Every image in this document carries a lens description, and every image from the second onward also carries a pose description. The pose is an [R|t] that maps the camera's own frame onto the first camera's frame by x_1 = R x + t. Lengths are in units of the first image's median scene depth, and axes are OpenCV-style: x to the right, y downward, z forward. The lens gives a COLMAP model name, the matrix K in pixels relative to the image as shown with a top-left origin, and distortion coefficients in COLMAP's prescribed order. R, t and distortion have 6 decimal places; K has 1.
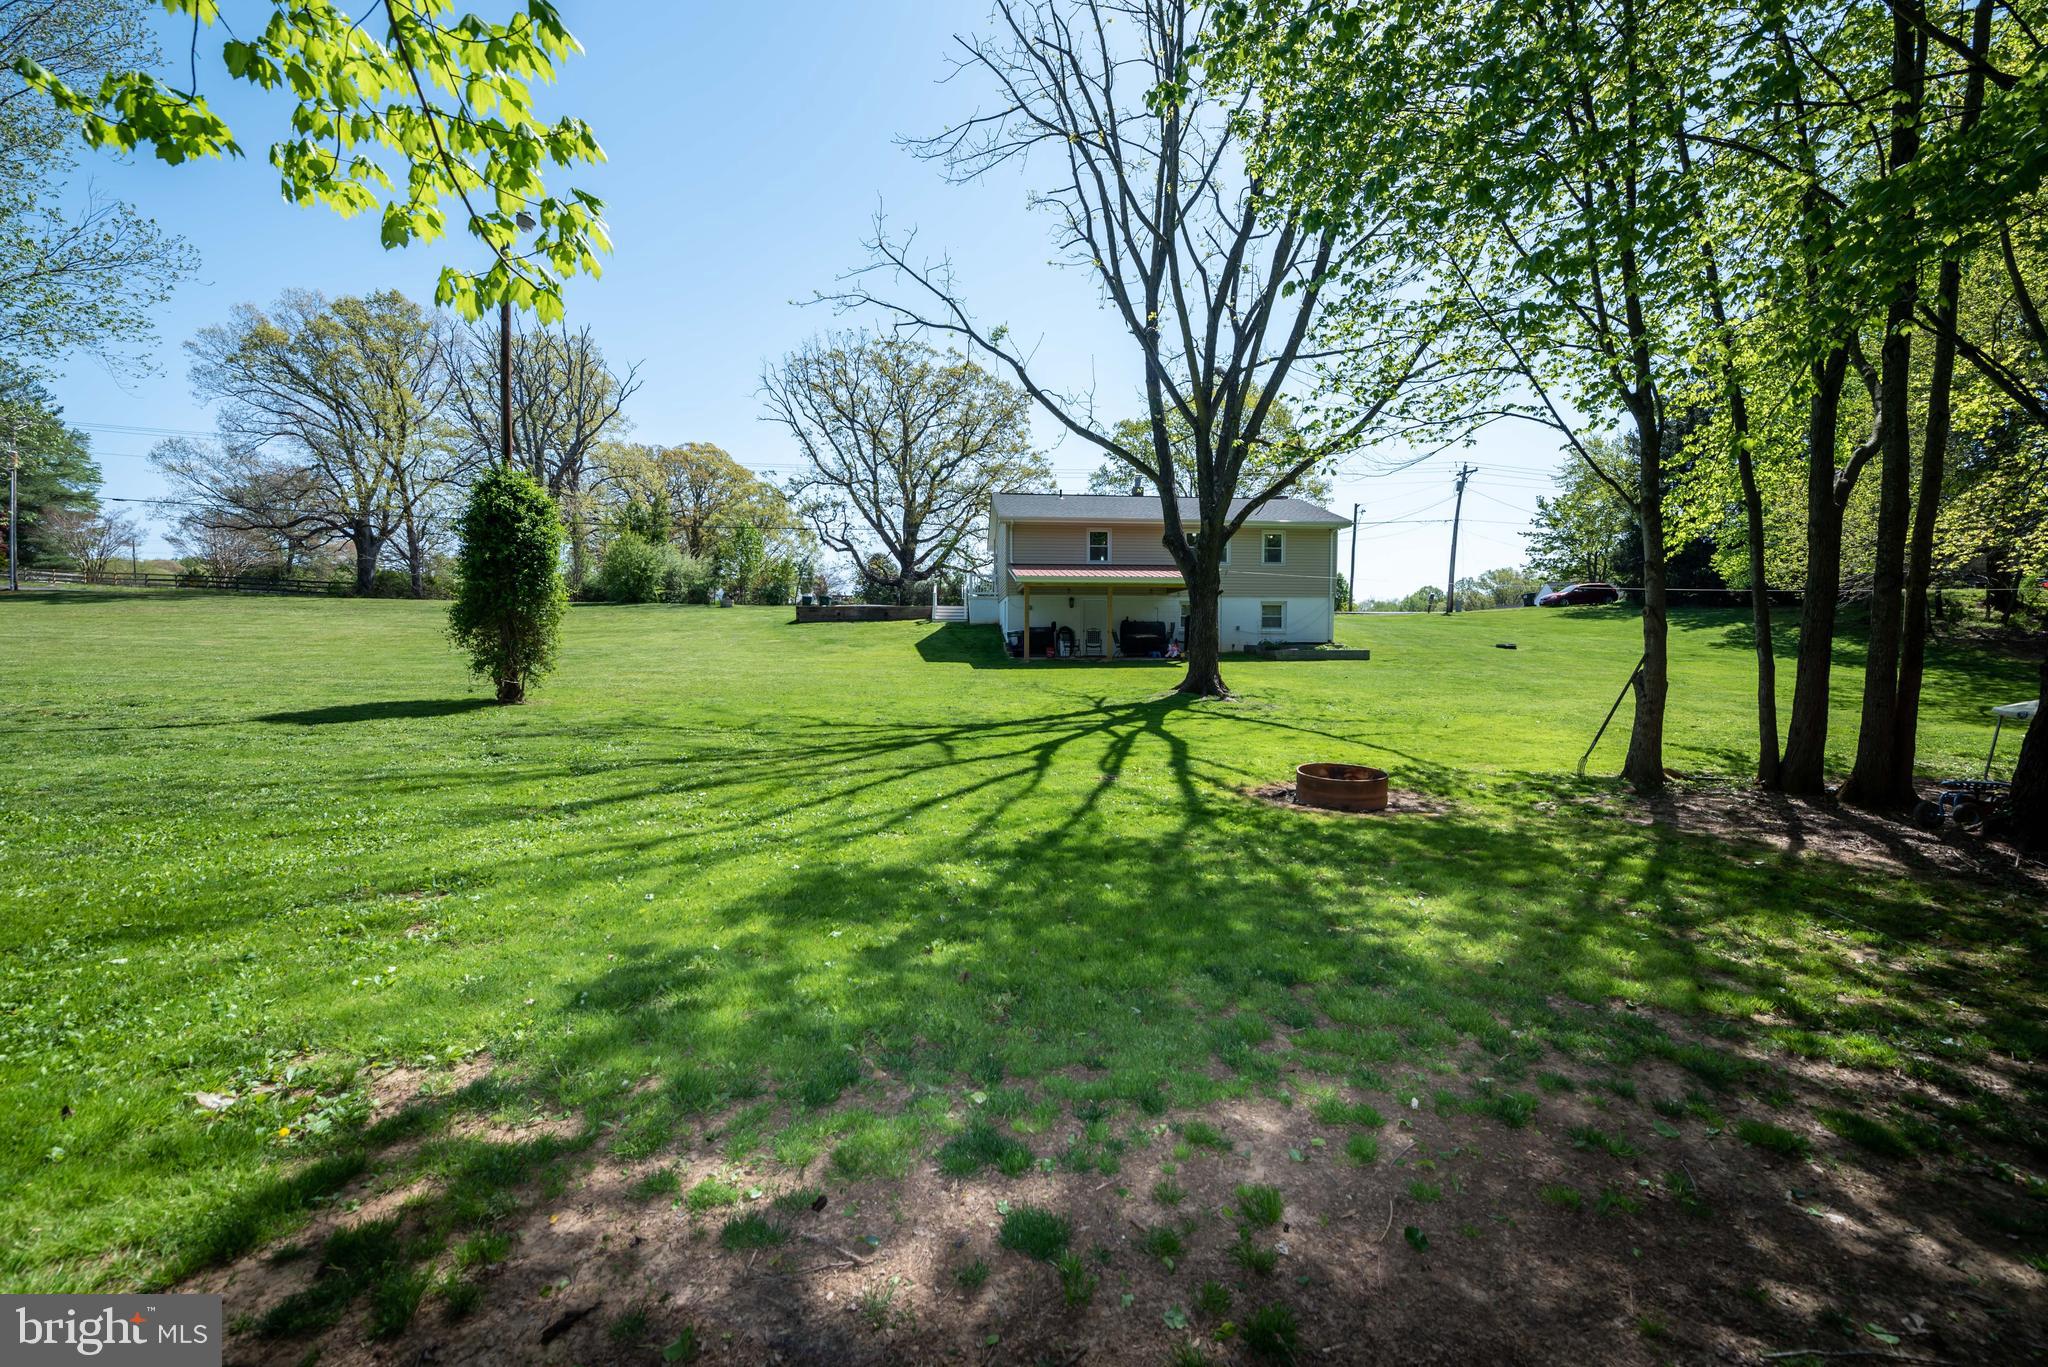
lens RADIAL K [[825.8, 0, 991.6], [0, 825.8, 679.0], [0, 0, 1]] dist [0.000355, 0.000087]
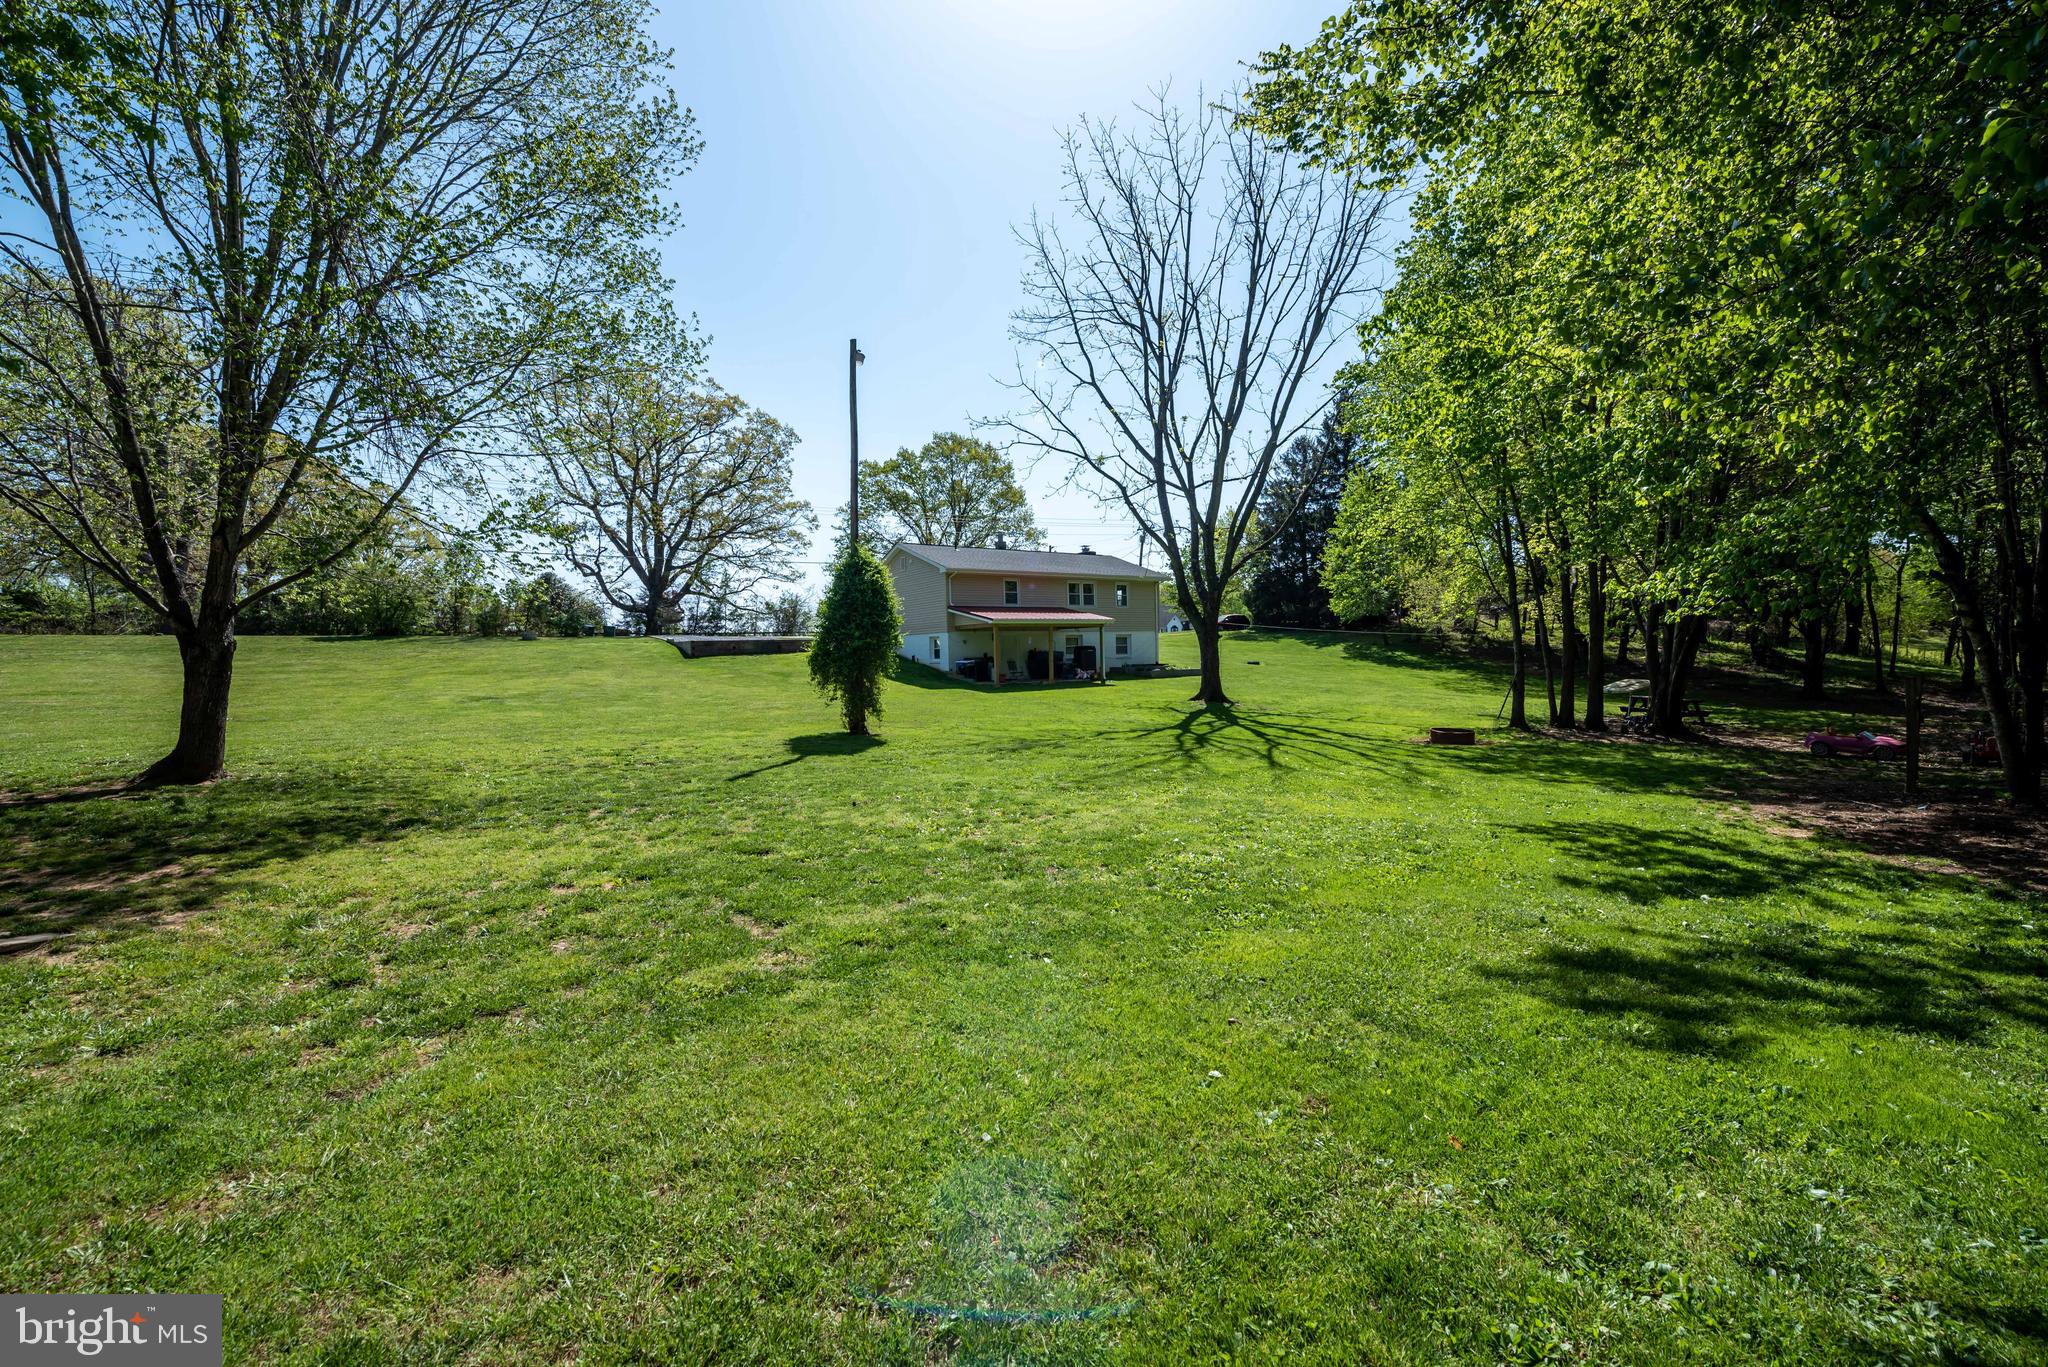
lens RADIAL K [[825.8, 0, 991.6], [0, 825.8, 679.0], [0, 0, 1]] dist [0.000355, 0.000087]
pose [[0.891625, -0.035558, 0.451376, -0.423756], [0.045157, 0.998925, -0.010509, -0.015438], [-0.450517, 0.029753, 0.892272, -0.095612]]
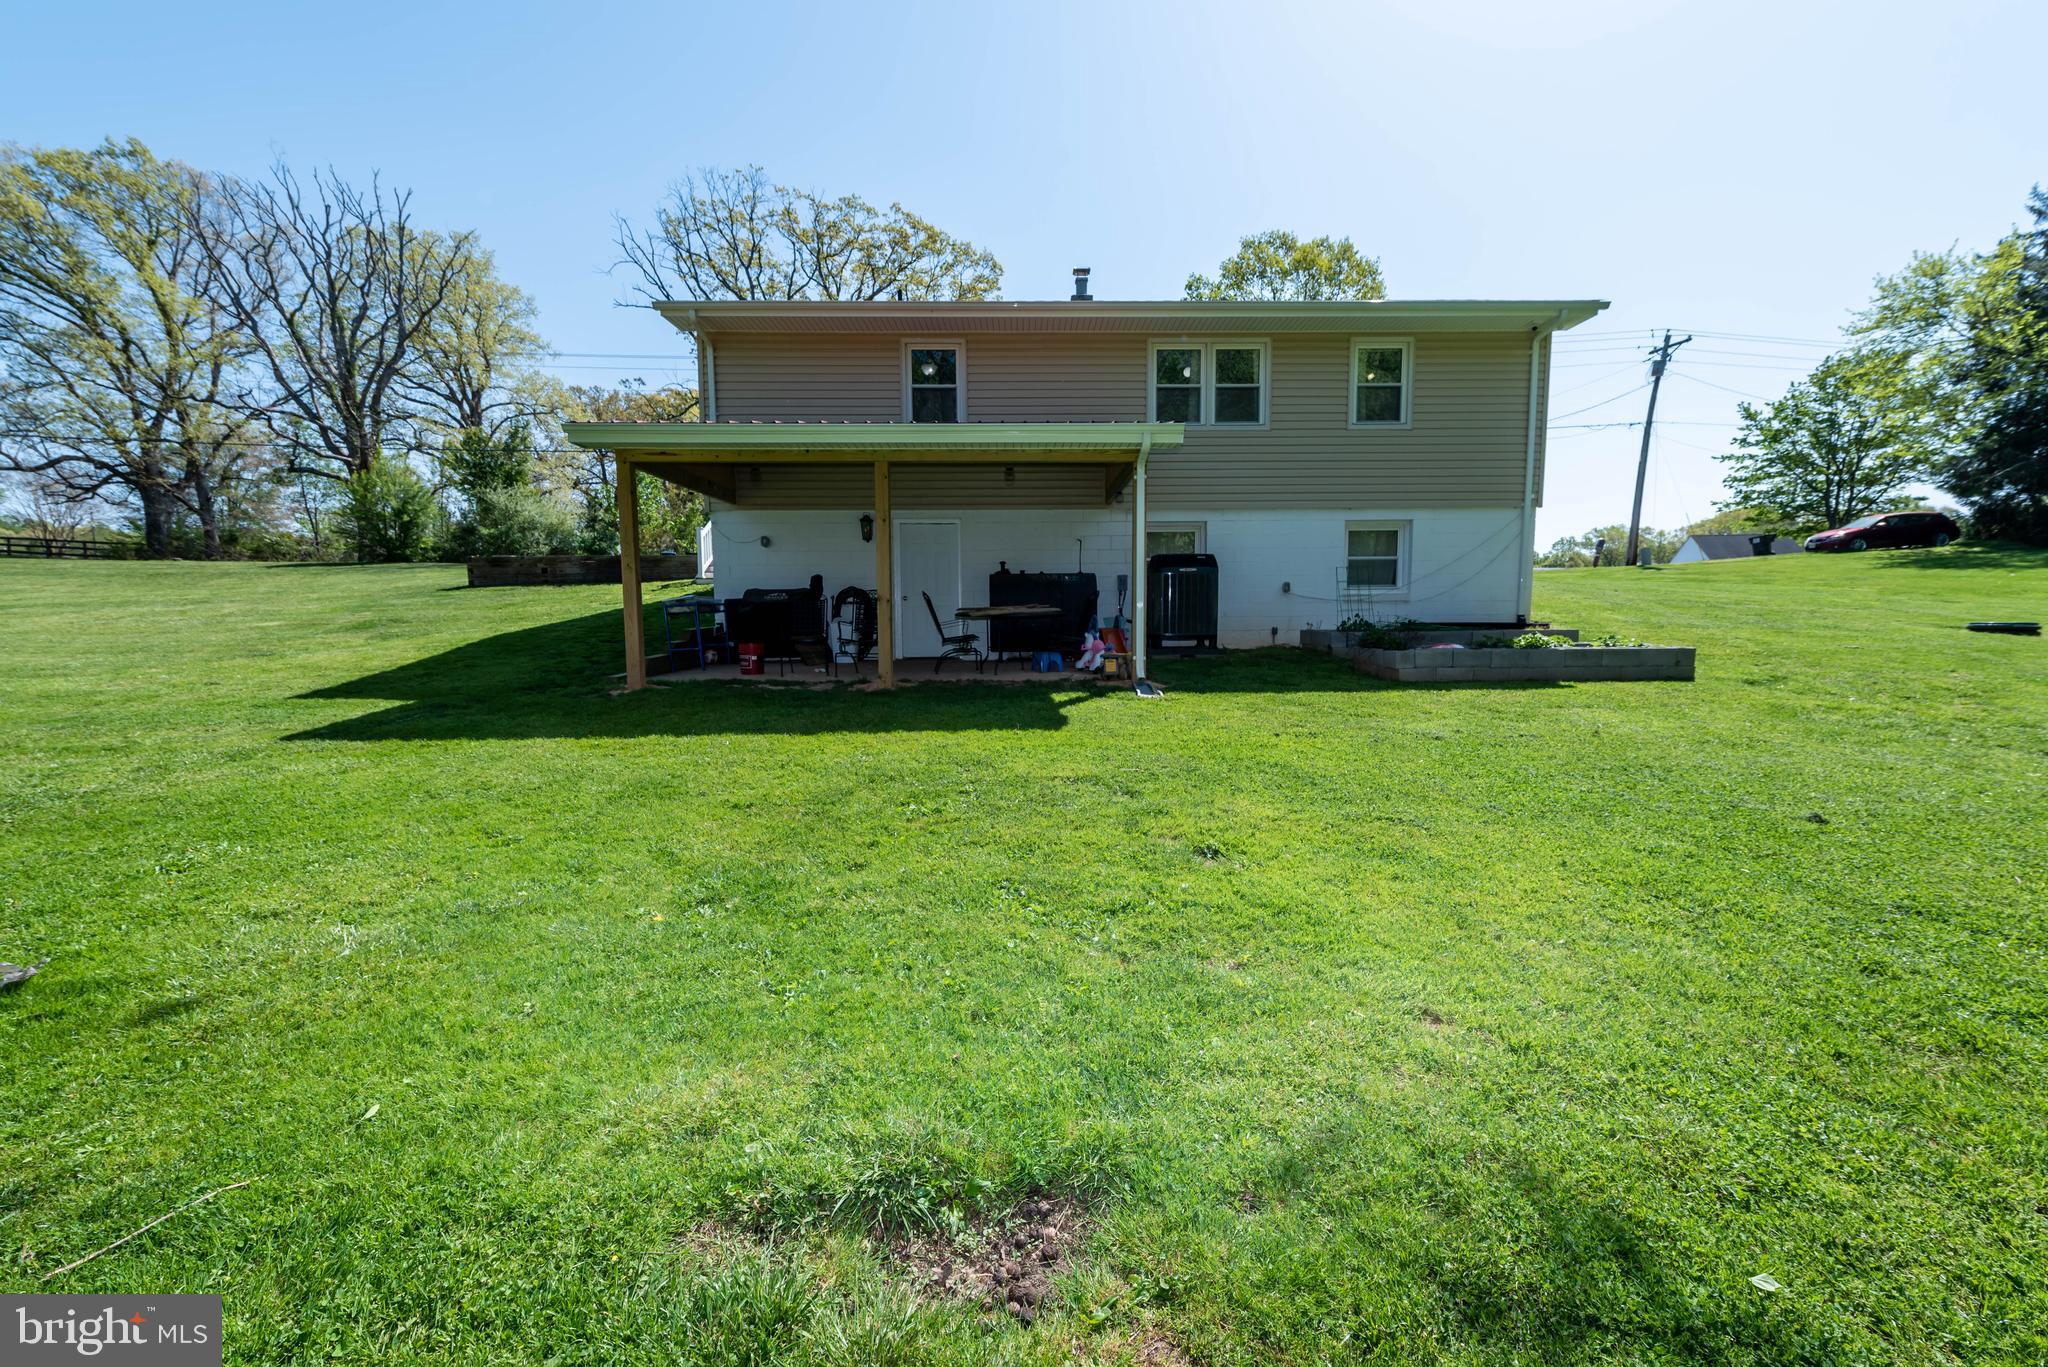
lens RADIAL K [[825.8, 0, 991.6], [0, 825.8, 679.0], [0, 0, 1]] dist [0.000355, 0.000087]
pose [[0.997384, 0.001996, -0.072255, 0.167163], [0.000724, 0.999293, 0.037600, -0.029242], [0.072279, -0.037554, 0.996677, 0.533431]]
